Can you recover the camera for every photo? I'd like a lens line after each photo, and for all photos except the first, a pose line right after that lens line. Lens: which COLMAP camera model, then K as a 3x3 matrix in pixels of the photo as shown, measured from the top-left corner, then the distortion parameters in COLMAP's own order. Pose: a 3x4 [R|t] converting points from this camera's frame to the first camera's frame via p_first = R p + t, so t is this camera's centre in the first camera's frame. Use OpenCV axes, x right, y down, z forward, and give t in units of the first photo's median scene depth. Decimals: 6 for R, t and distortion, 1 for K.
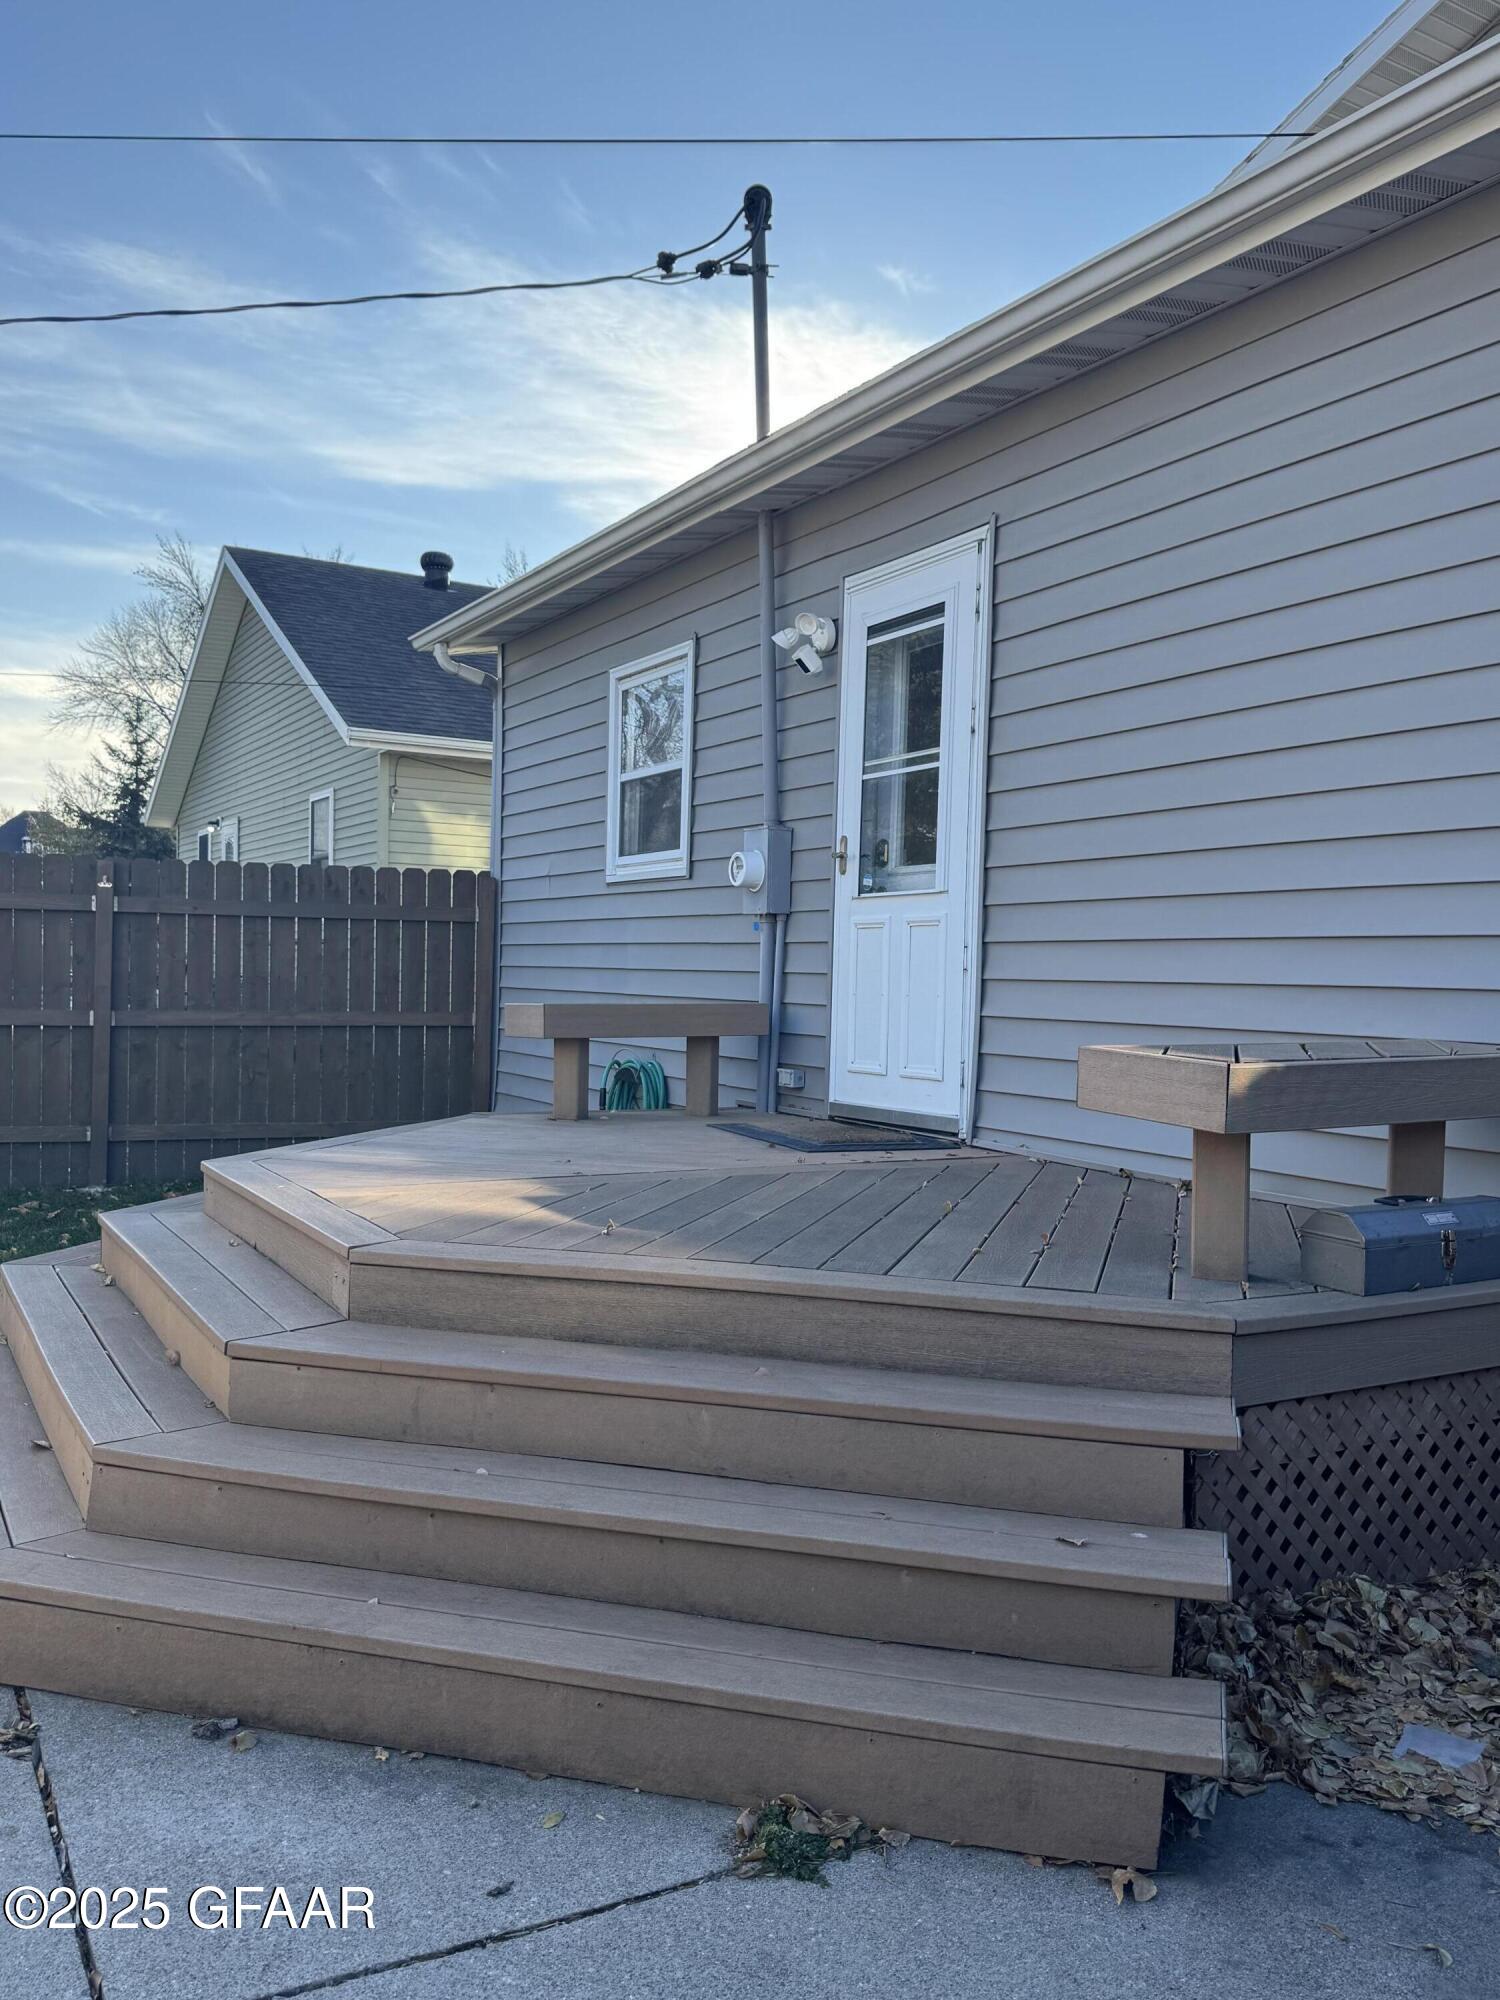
lens RADIAL K [[1589.3, 0, 749.5], [0, 1589.3, 1003.4], [0, 0, 1]] dist [0.003890, 0.000237]
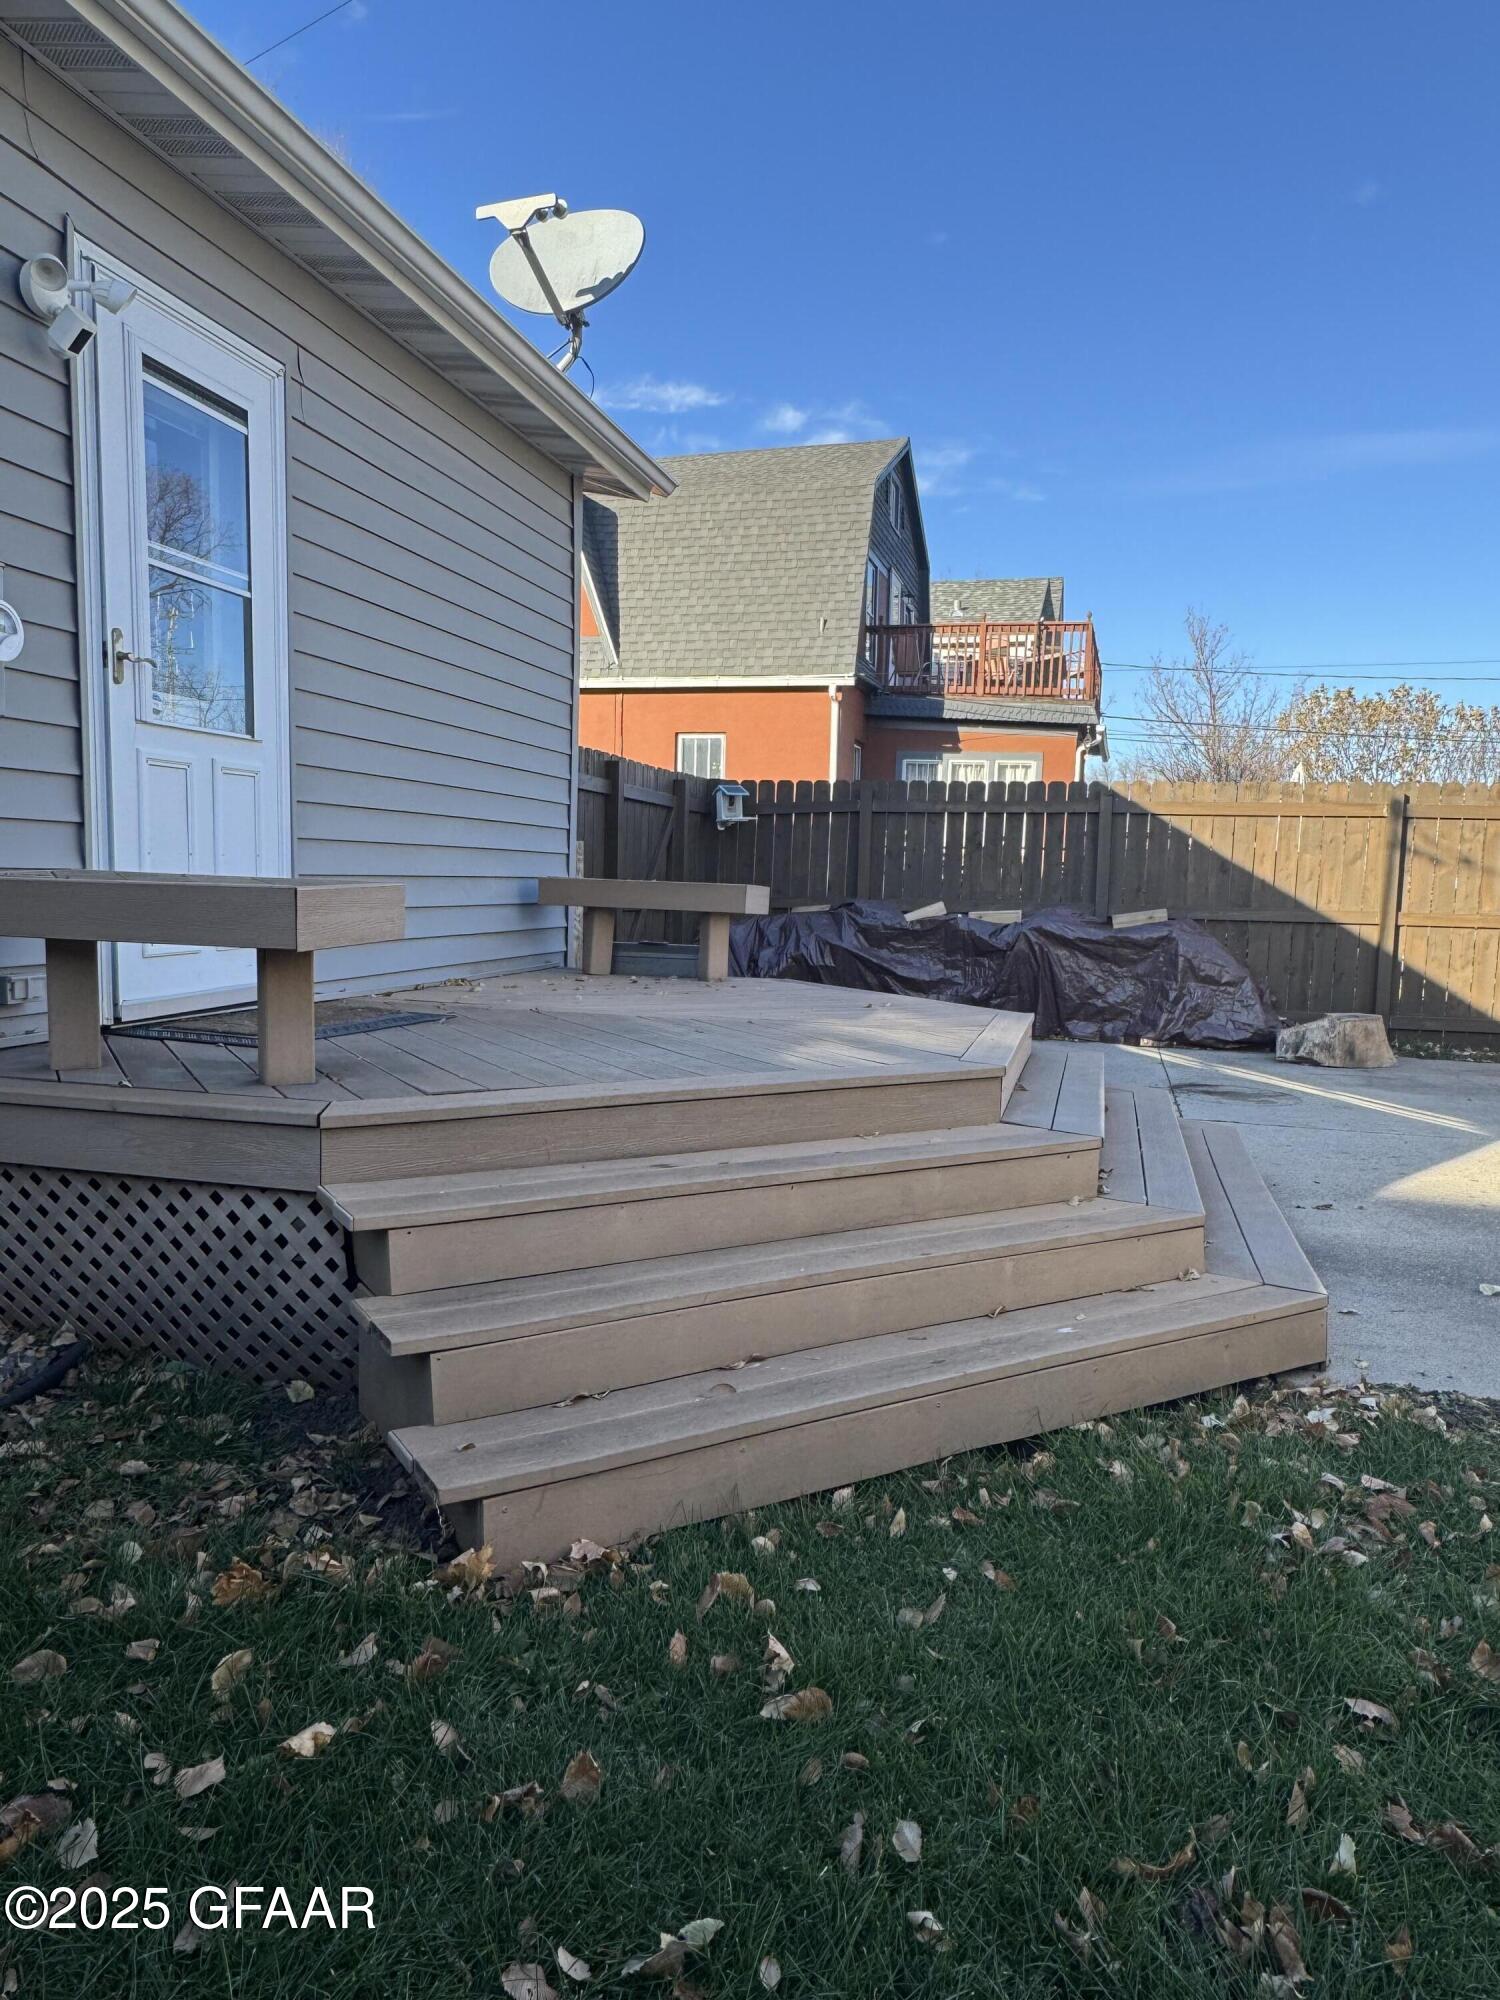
lens RADIAL K [[1282.5, 0, 751.3], [0, 1282.5, 1001.0], [0, 0, 1]] dist [-0.001622, -0.000172]
pose [[-0.712986, -0.107316, 0.692917, -0.571585], [-0.022714, 0.991235, 0.130145, -0.022754], [-0.700810, 0.077053, -0.709174, 1.248665]]
